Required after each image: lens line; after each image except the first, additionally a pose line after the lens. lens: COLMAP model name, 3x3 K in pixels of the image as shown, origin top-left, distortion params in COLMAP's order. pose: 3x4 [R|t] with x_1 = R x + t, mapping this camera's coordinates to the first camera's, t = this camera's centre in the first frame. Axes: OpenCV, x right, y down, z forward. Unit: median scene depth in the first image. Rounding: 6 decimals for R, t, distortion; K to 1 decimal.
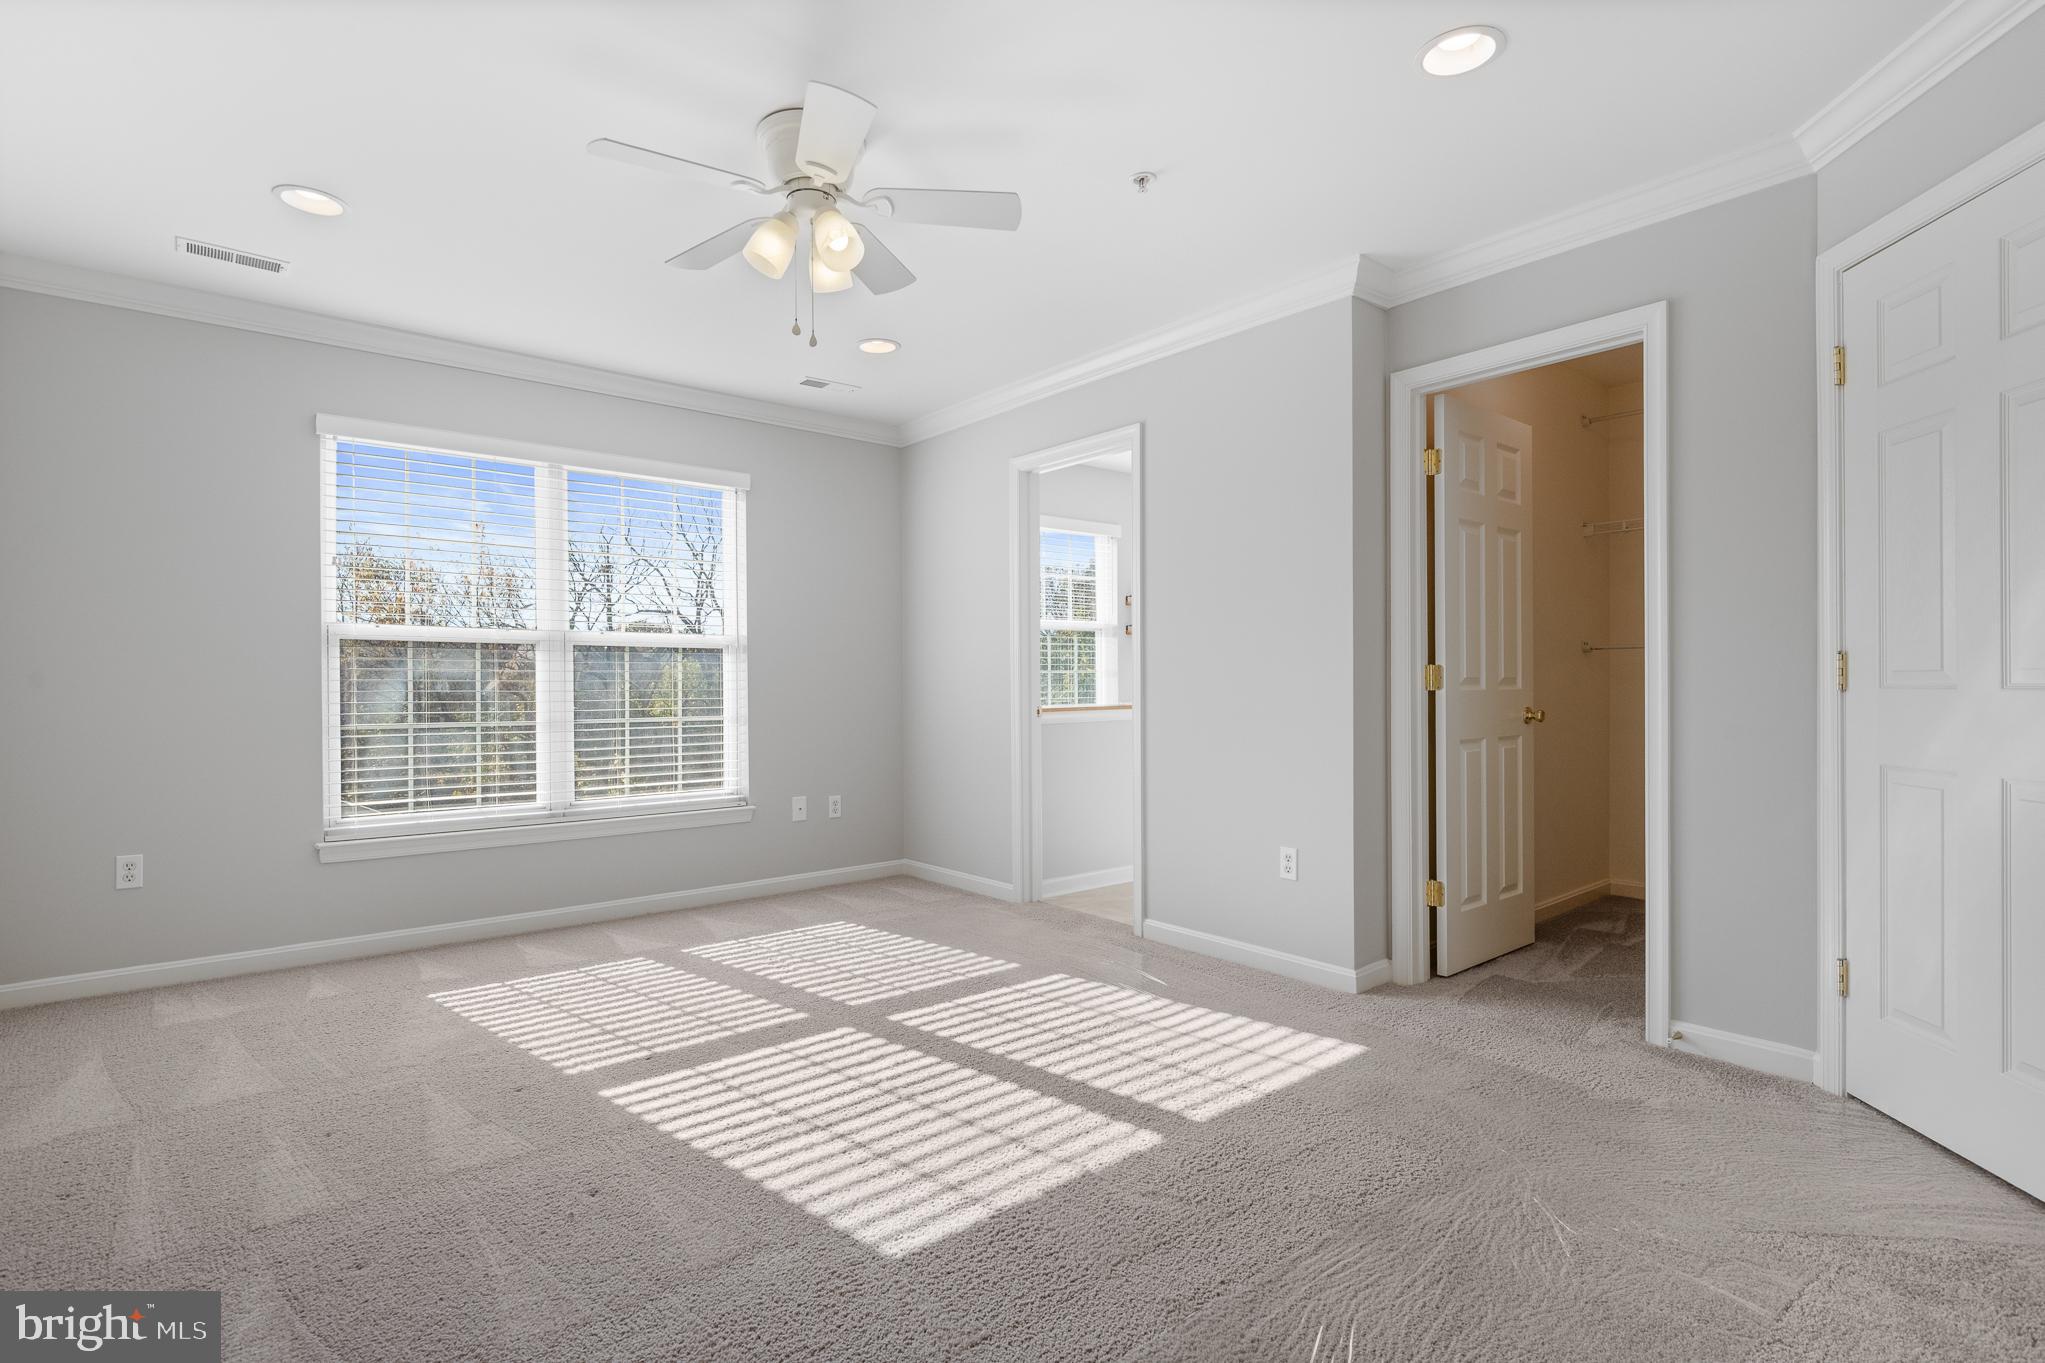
lens RADIAL K [[965.0, 0, 1058.1], [0, 965.0, 683.0], [0, 0, 1]] dist [-0.008737, -0.004143]
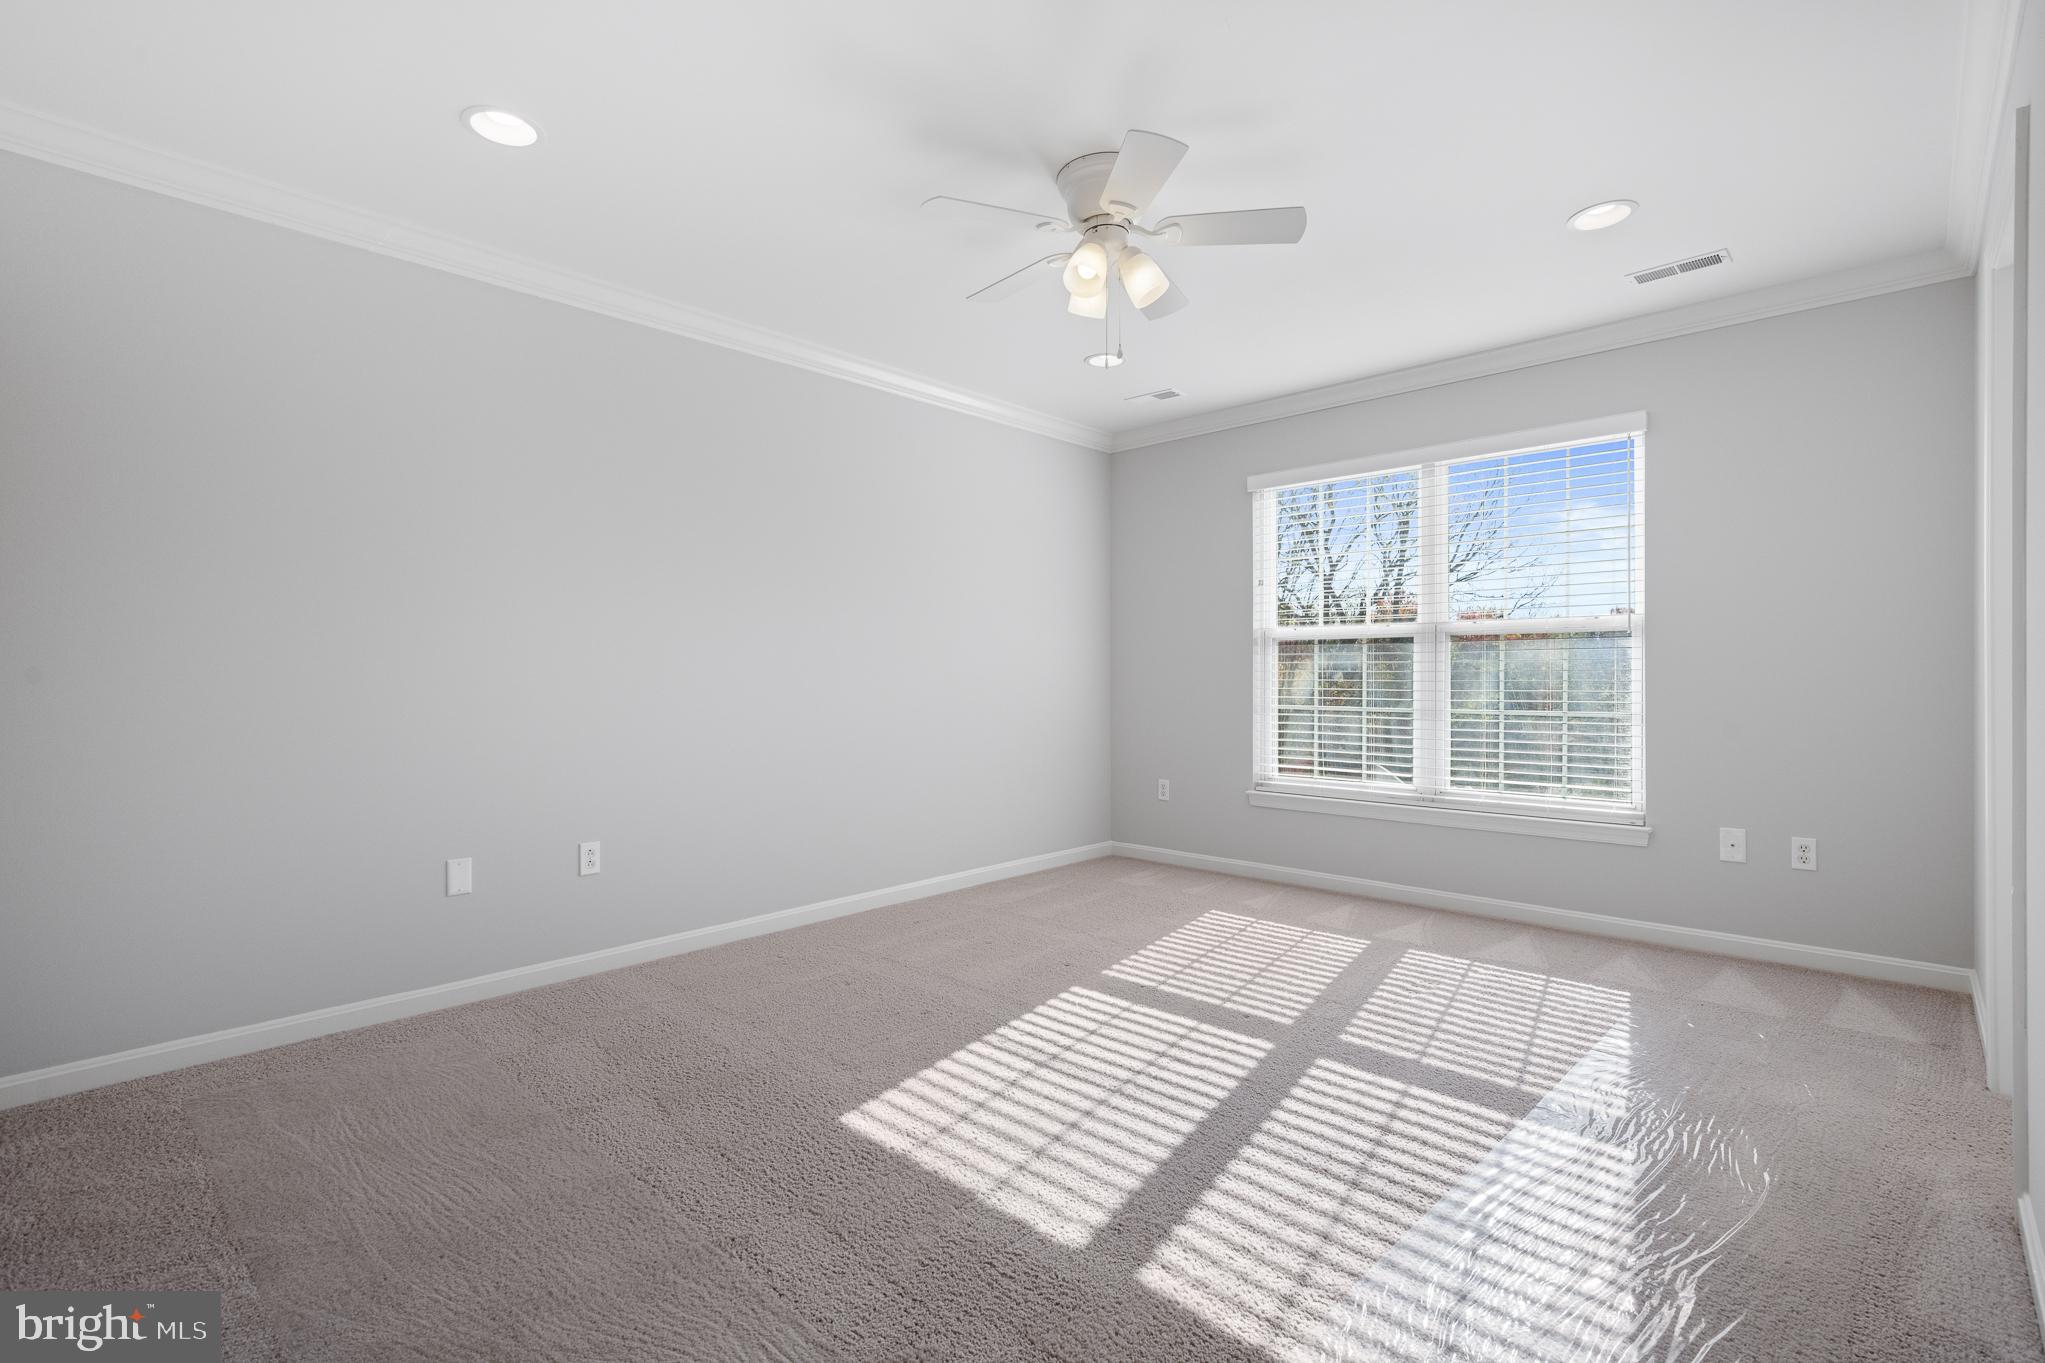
lens RADIAL K [[960.9, 0, 1029.1], [0, 960.9, 672.4], [0, 0, 1]] dist [-0.004164, -0.001735]
pose [[0.091458, 0.000703, -0.995809, 0.617686], [0.002198, 0.999997, 0.000907, -0.003447], [0.995806, -0.002272, 0.091456, 0.613089]]
